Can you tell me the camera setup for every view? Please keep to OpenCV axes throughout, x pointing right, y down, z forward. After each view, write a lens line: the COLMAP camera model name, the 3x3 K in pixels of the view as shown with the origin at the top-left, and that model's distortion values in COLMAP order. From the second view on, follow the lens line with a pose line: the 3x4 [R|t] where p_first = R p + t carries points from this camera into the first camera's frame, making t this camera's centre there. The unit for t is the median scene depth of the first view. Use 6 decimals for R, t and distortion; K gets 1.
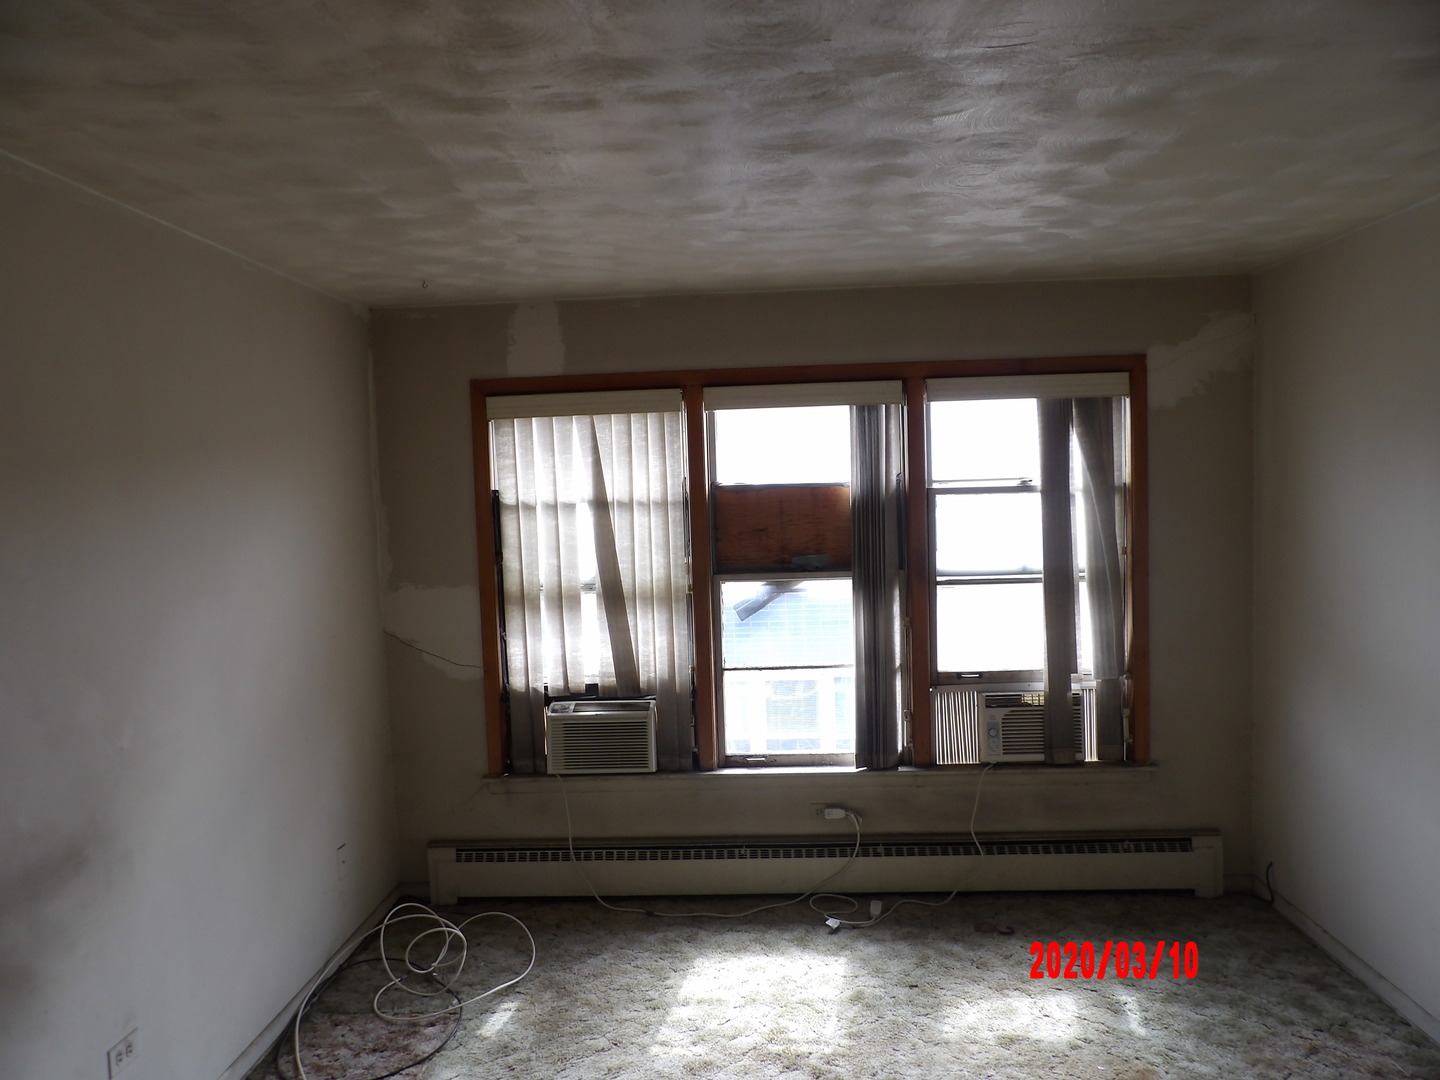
lens RADIAL K [[1191.9, 0, 720.0], [0, 1191.9, 540.0], [0, 0, 1]] dist [-0.010606, -0.003321]
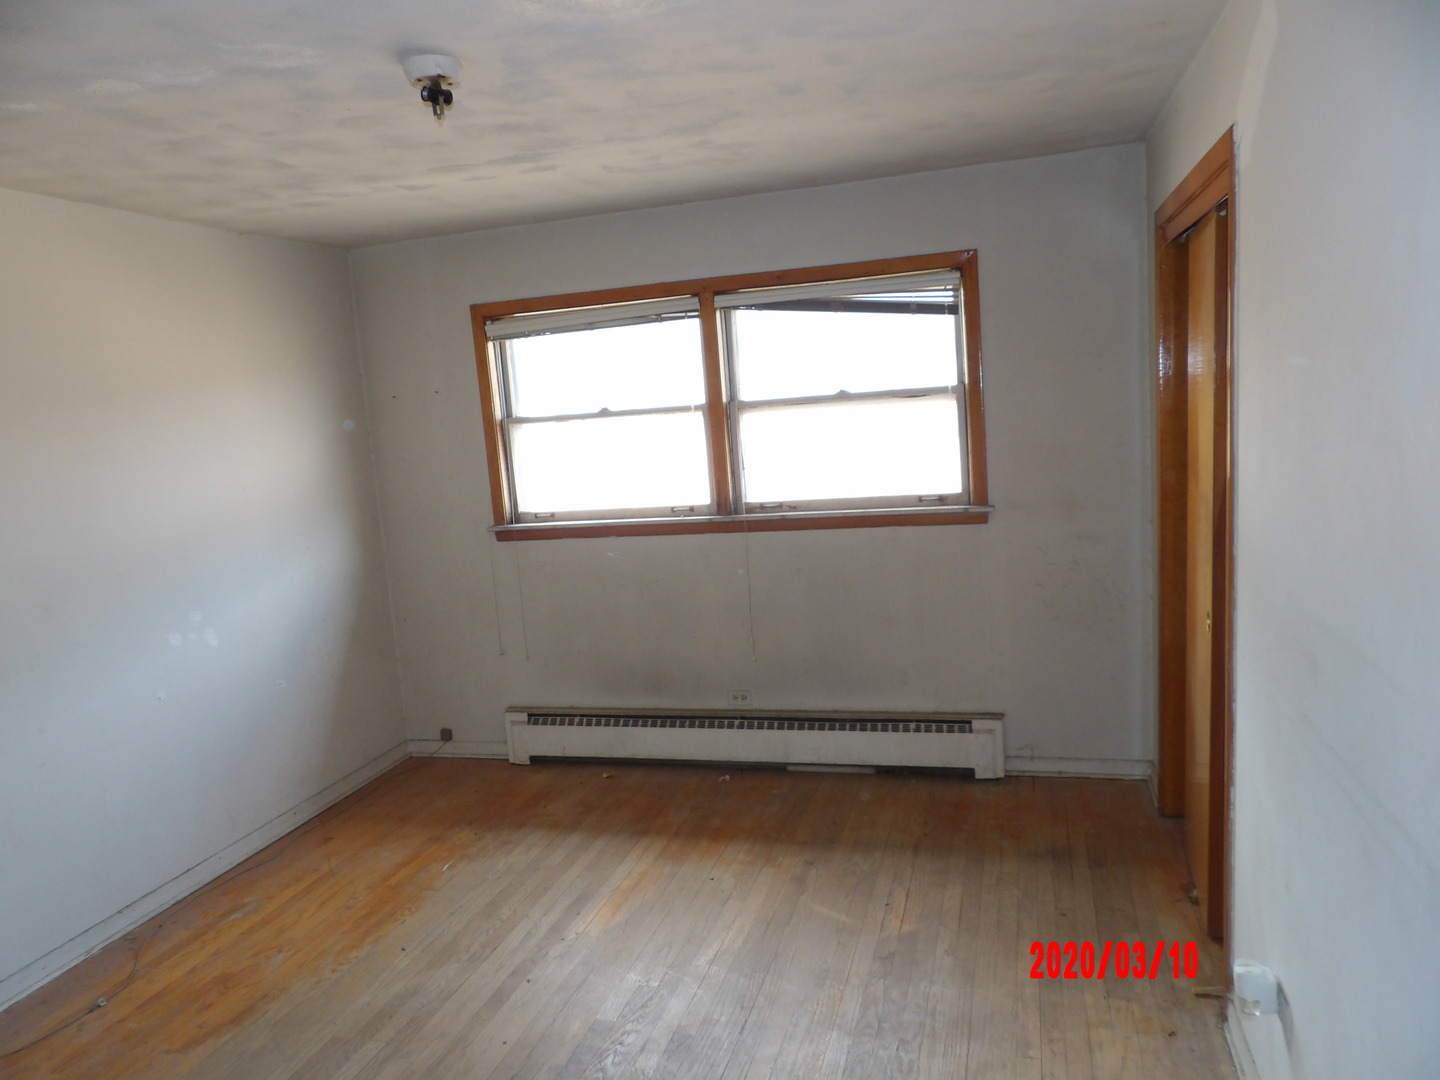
lens RADIAL K [[1191.9, 0, 720.0], [0, 1191.9, 540.0], [0, 0, 1]] dist [-0.010606, -0.003321]
pose [[0.962699, -0.010590, -0.270366, 0.320217], [0.038487, 0.994433, 0.098092, -0.015062], [0.267822, -0.104838, 0.957748, -0.040489]]
